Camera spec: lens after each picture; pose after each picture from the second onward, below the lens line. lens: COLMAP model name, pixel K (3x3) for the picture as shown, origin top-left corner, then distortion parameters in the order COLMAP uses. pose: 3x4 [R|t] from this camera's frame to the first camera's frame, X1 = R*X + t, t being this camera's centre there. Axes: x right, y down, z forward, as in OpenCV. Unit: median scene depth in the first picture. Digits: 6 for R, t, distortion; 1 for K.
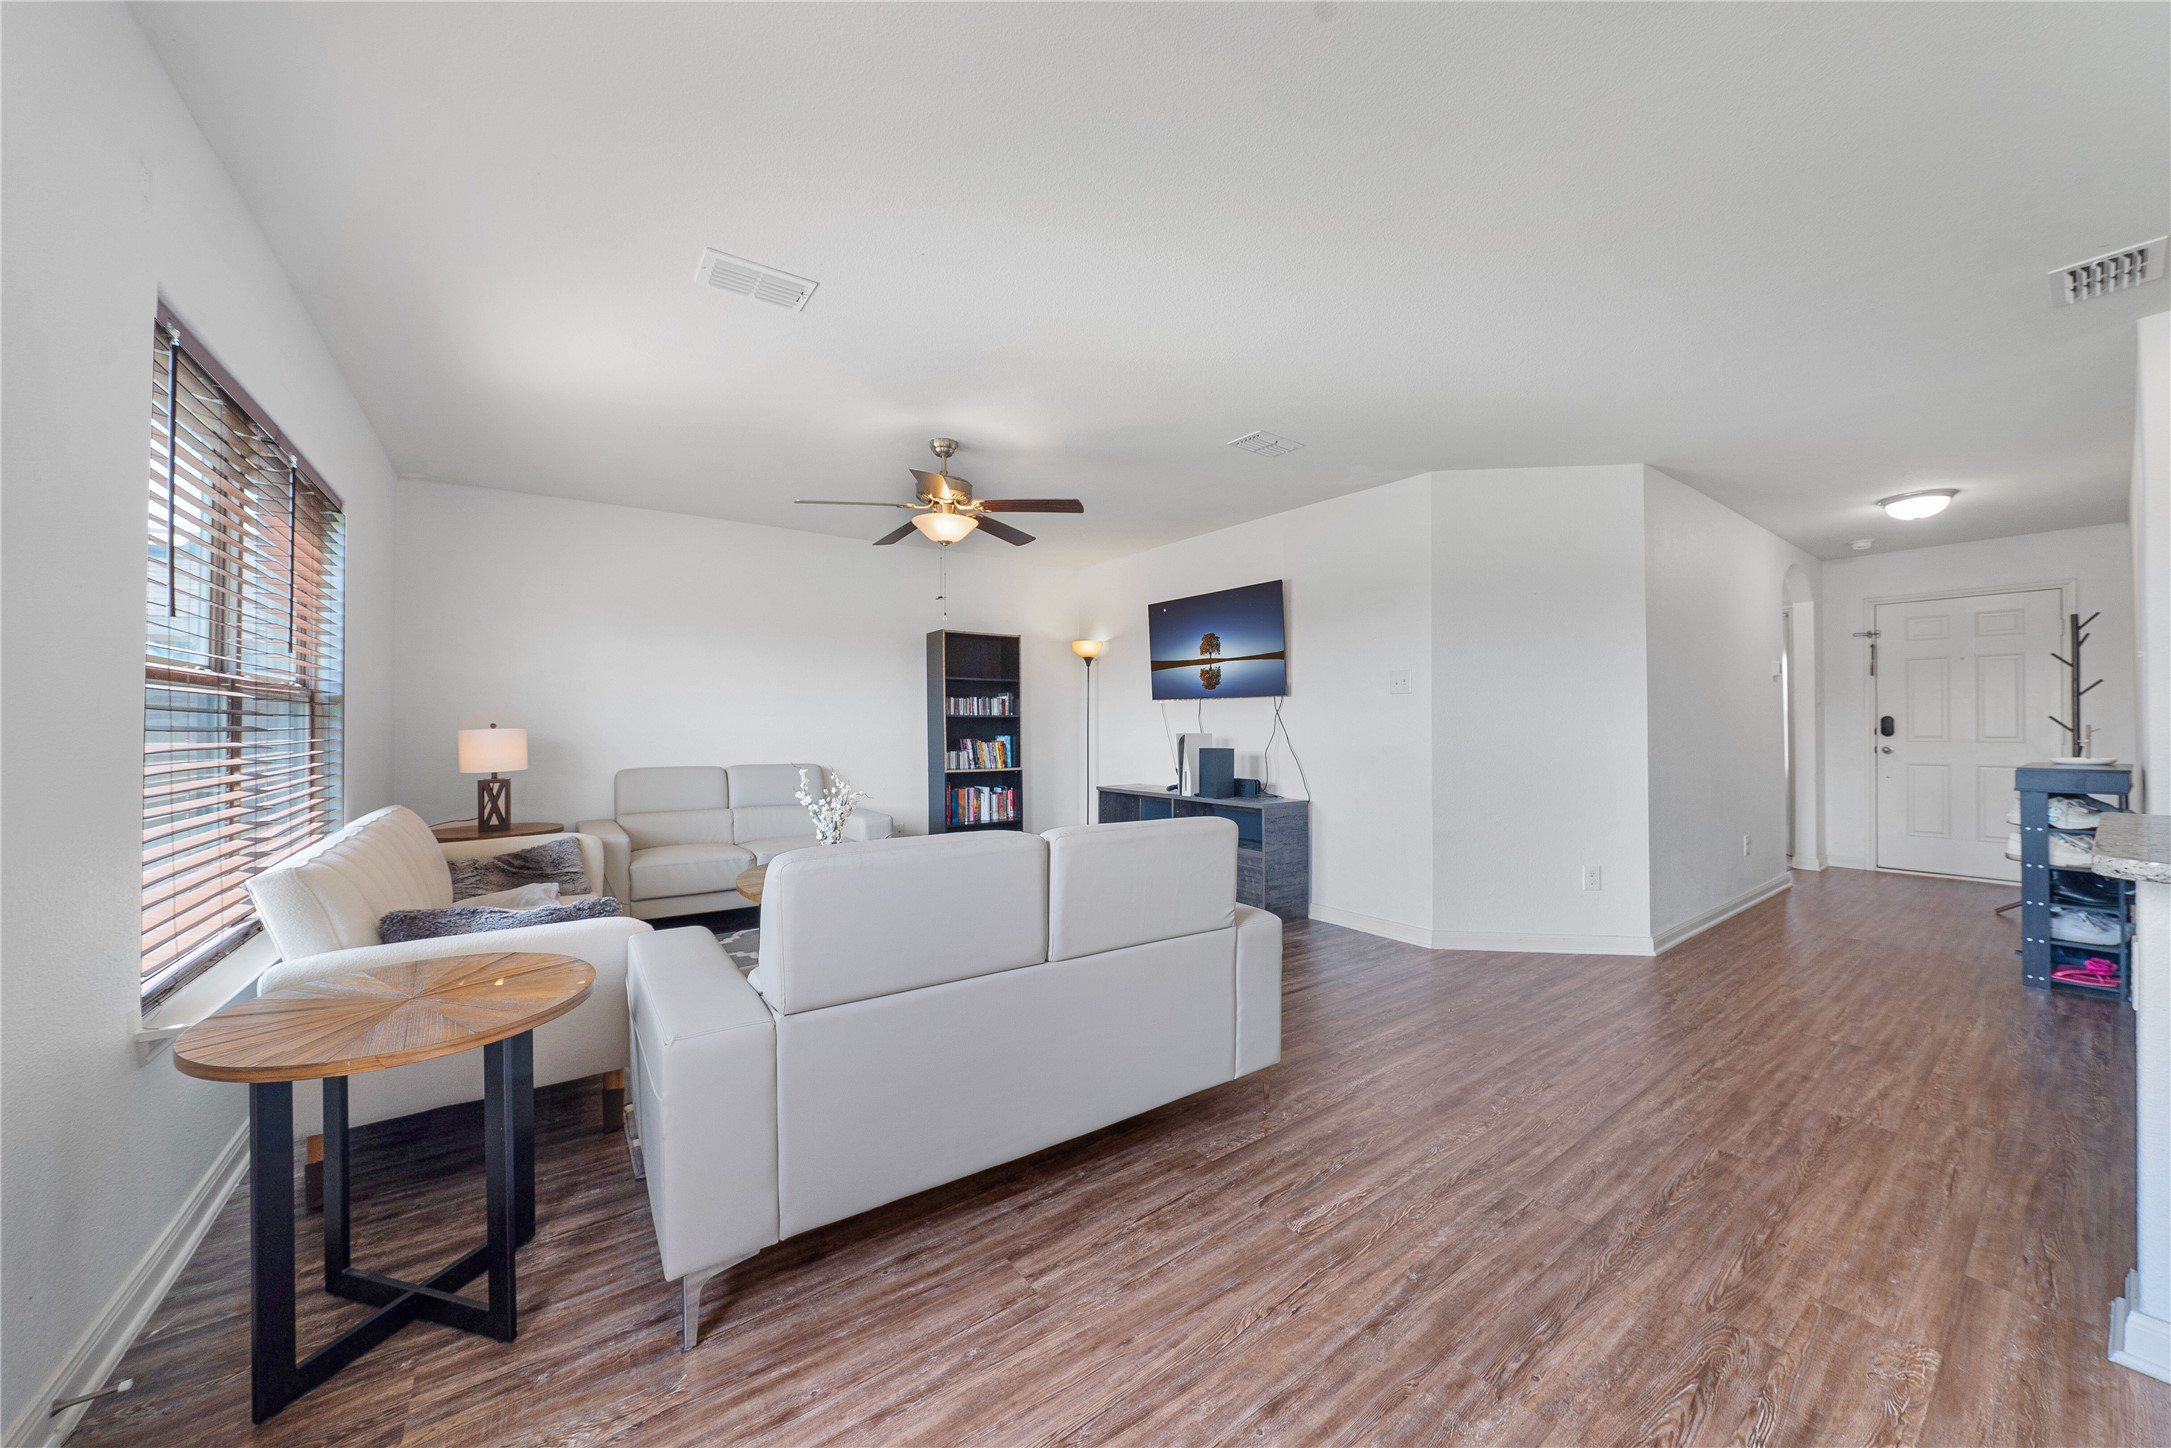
lens RADIAL K [[762.4, 0, 1099.0], [0, 762.4, 721.3], [0, 0, 1]] dist [-0.035988, 0.007693]
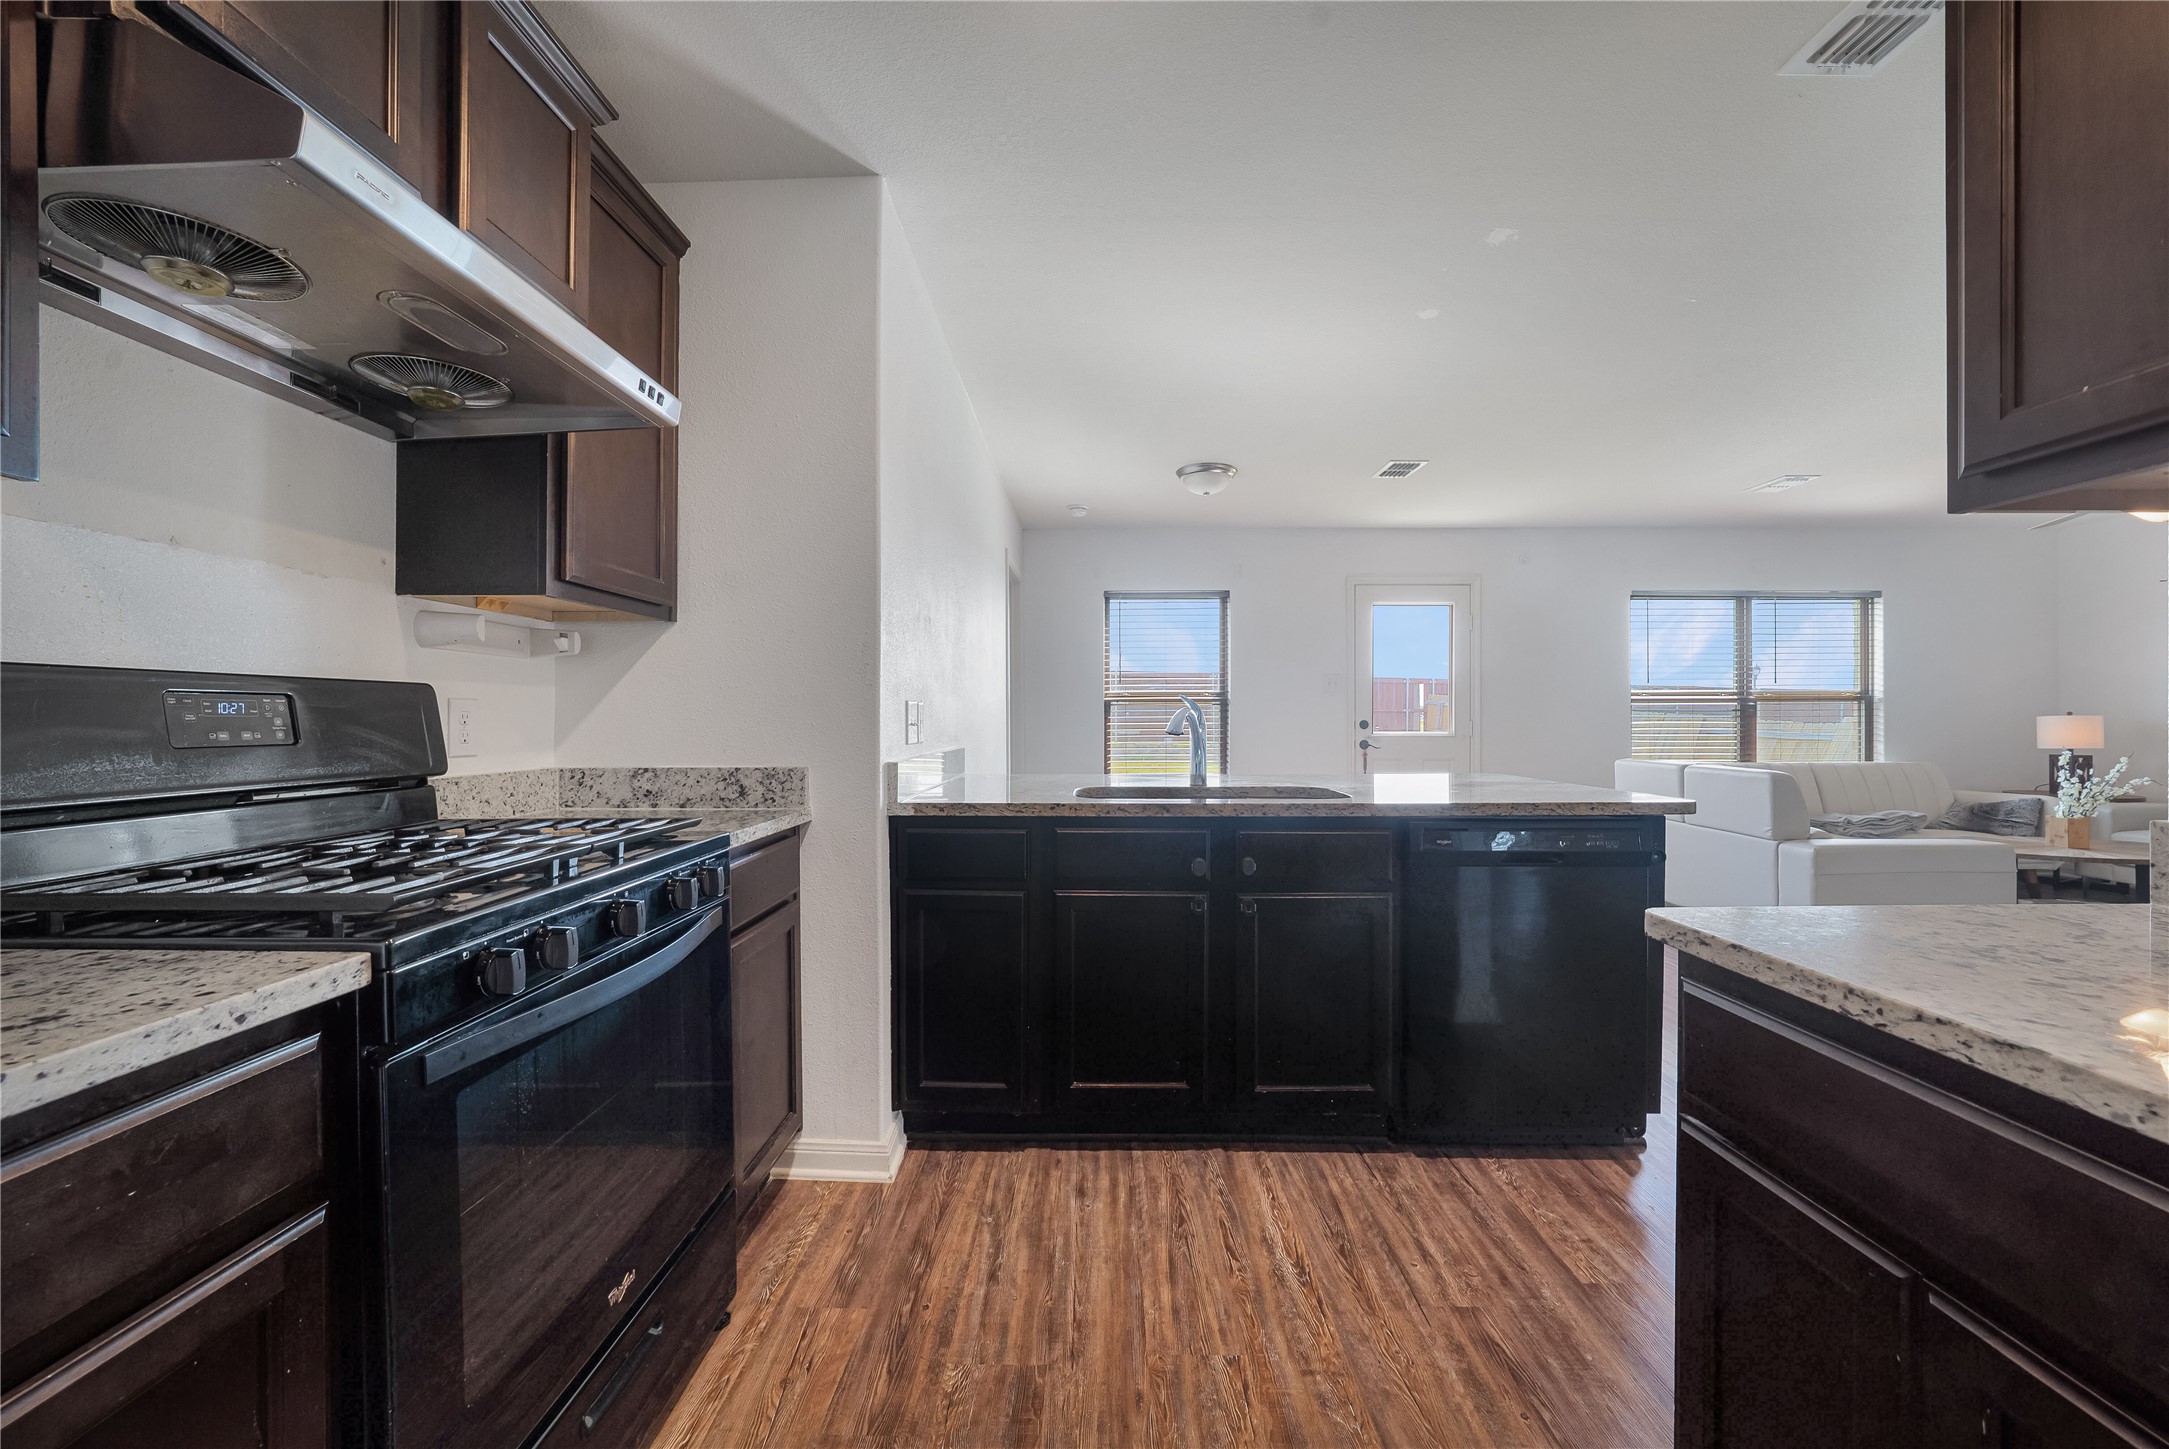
lens RADIAL K [[829.4, 0, 1084.5], [0, 829.4, 724.5], [0, 0, 1]] dist [-0.026451, 0.006750]
pose [[-0.599259, 0.009809, -0.800495, 1.083446], [0.009055, 0.999944, 0.005474, 0.001042], [0.800504, -0.003968, -0.599314, 0.385759]]
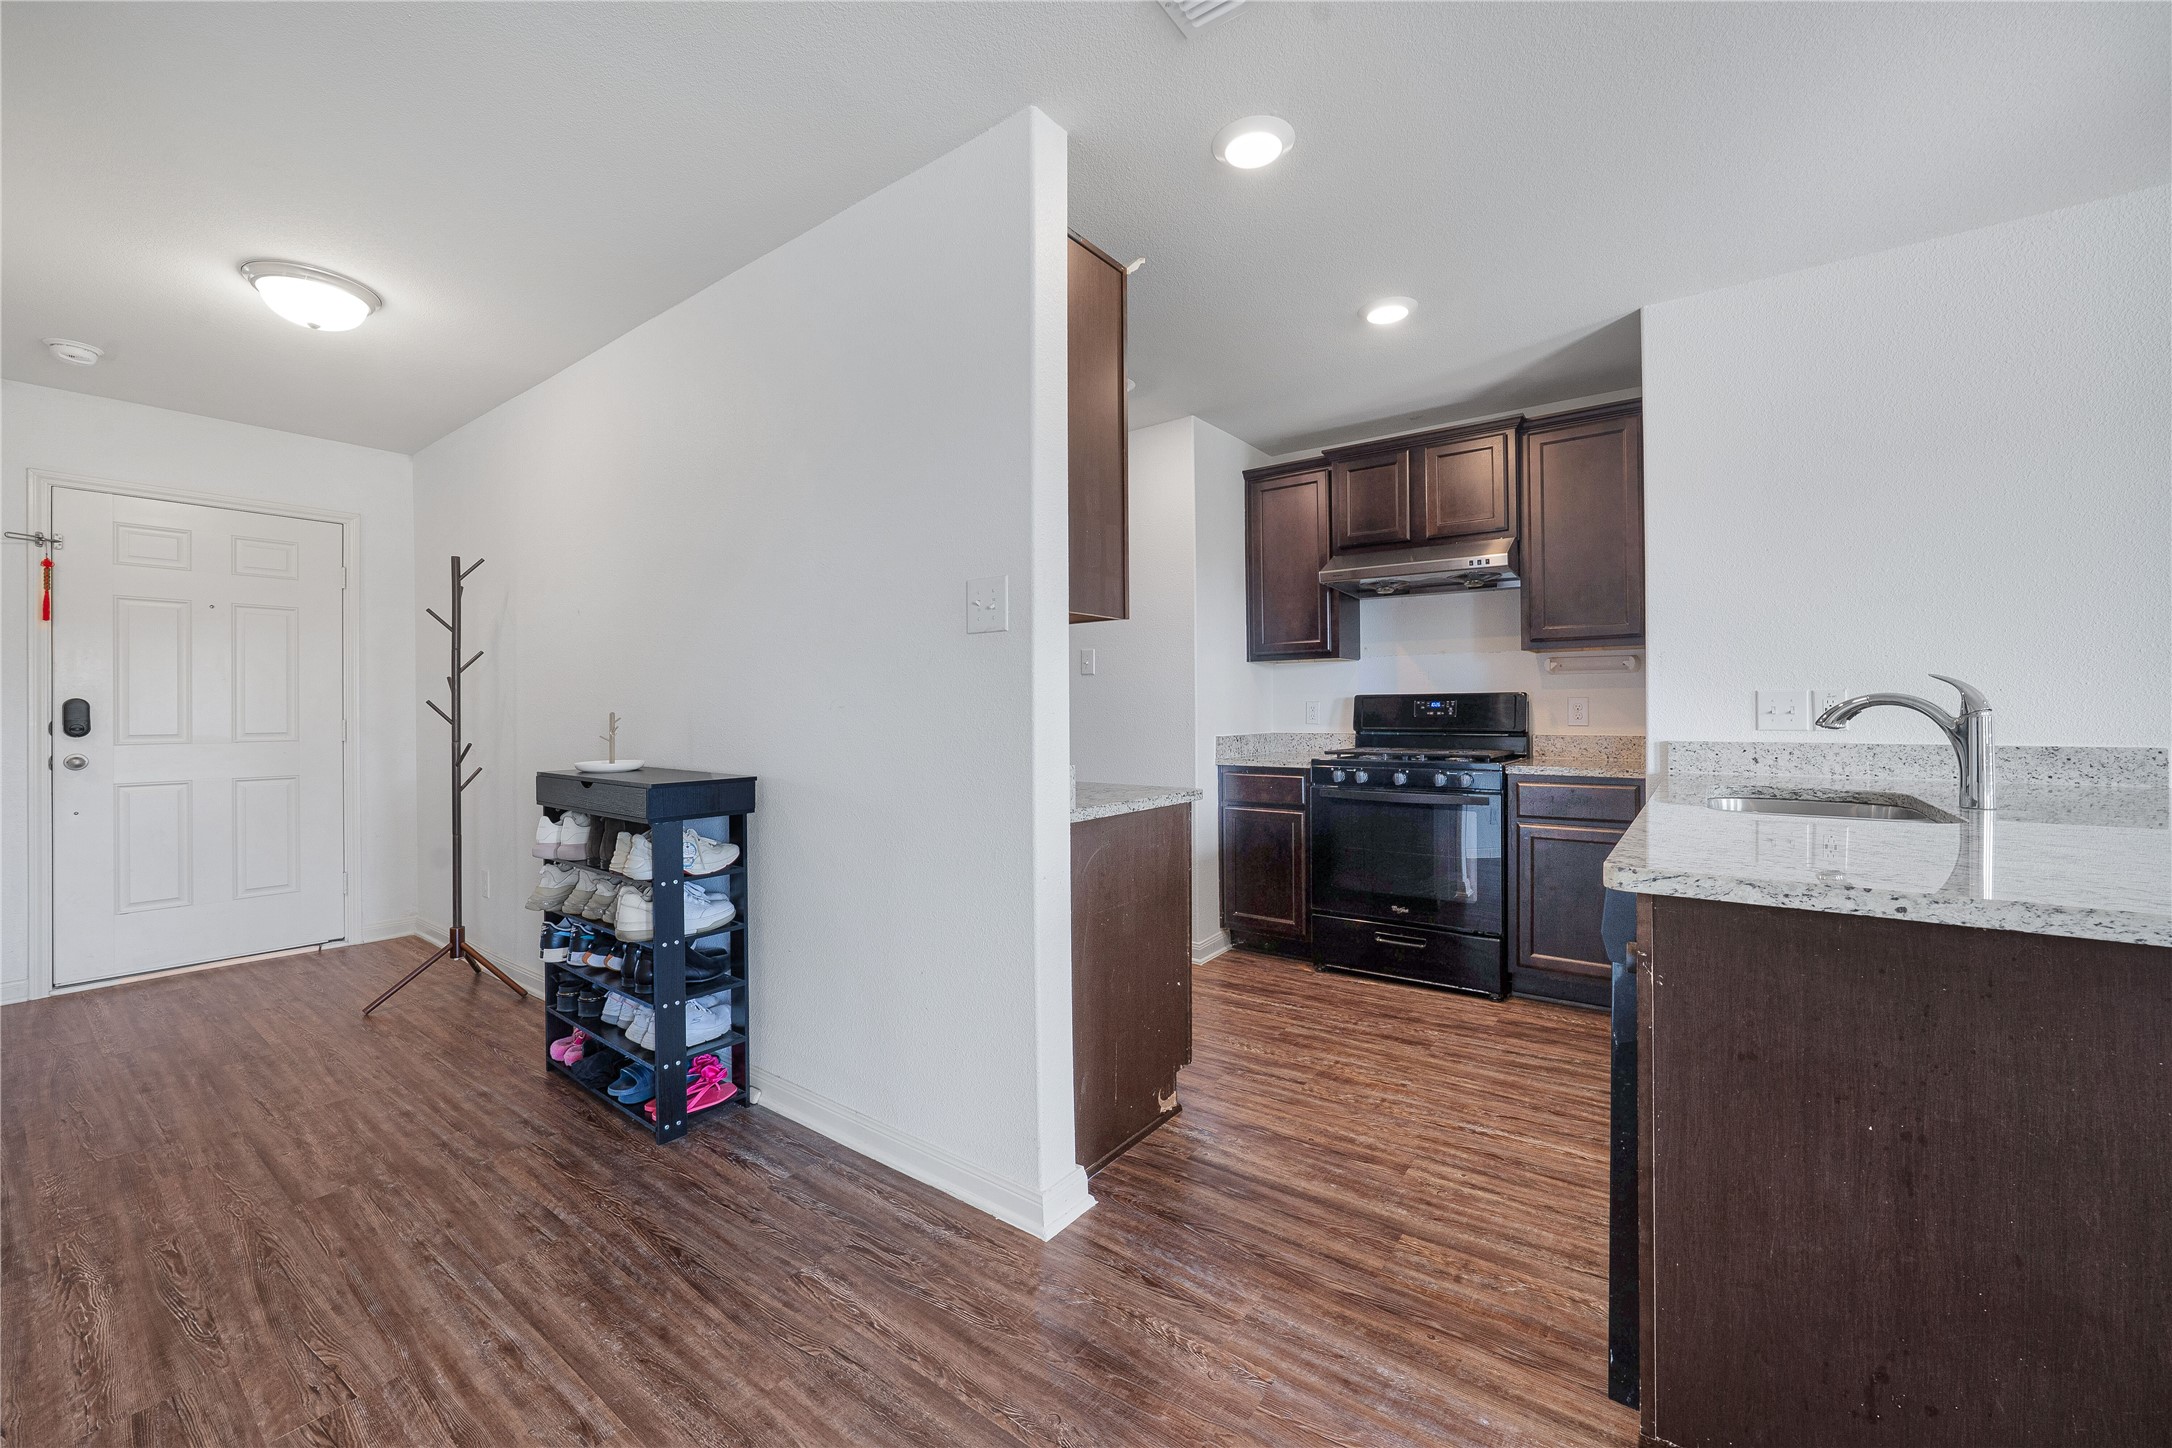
lens RADIAL K [[854.3, 0, 1084.4], [0, 854.3, 707.6], [0, 0, 1]] dist [-0.023808, 0.007061]
pose [[-0.299340, 0.006237, 0.954126, 0.342401], [-0.000446, 0.999978, -0.006677, 0.003740], [-0.954146, -0.002424, -0.299330, 0.605912]]
